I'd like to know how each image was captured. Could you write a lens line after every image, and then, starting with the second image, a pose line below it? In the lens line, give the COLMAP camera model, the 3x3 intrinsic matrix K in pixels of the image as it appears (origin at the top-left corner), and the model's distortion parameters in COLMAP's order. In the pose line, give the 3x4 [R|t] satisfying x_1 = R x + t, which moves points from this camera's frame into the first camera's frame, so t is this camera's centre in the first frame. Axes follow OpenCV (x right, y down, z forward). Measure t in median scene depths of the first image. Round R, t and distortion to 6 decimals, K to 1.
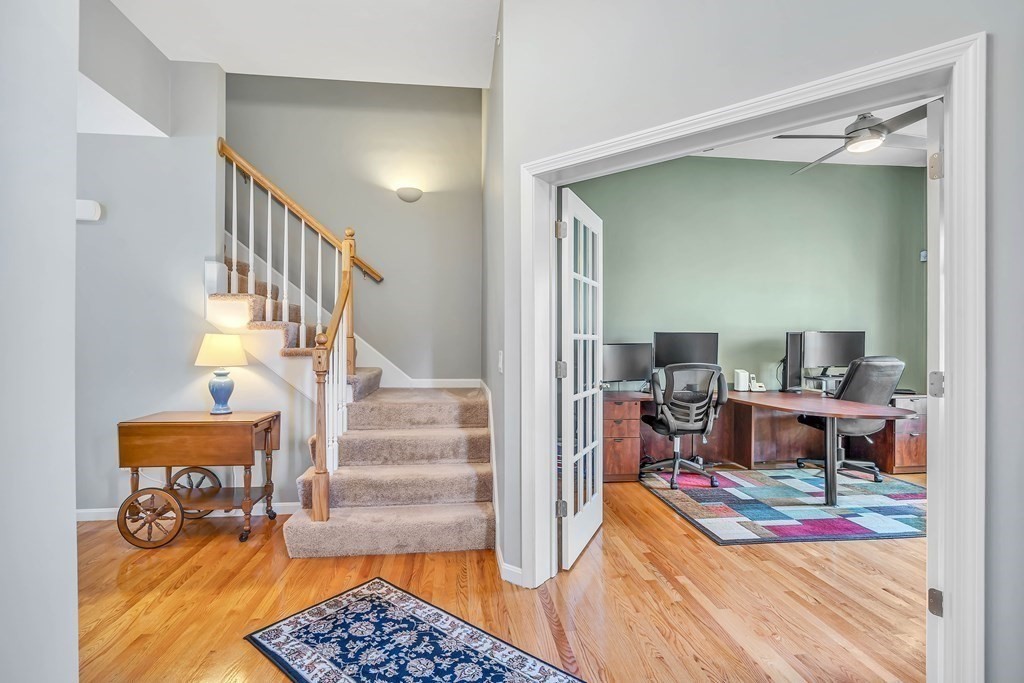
lens RADIAL K [[466.5, 0, 508.7], [0, 466.5, 343.5], [0, 0, 1]] dist [-0.004811, -0.000020]
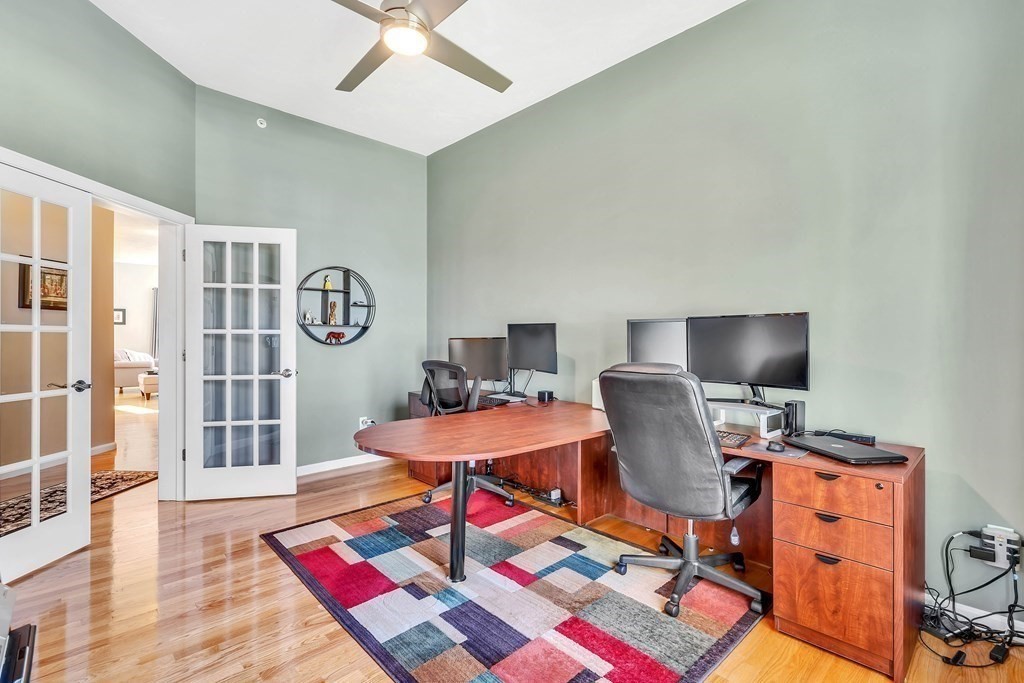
lens RADIAL K [[466.5, 0, 509.5], [0, 466.5, 340.2], [0, 0, 1]] dist [-0.004811, -0.000020]
pose [[0.594627, -0.004875, -0.803987, 1.311059], [0.002050, 0.999988, -0.004547, 0.011165], [0.803999, 0.001055, 0.594630, 0.684636]]
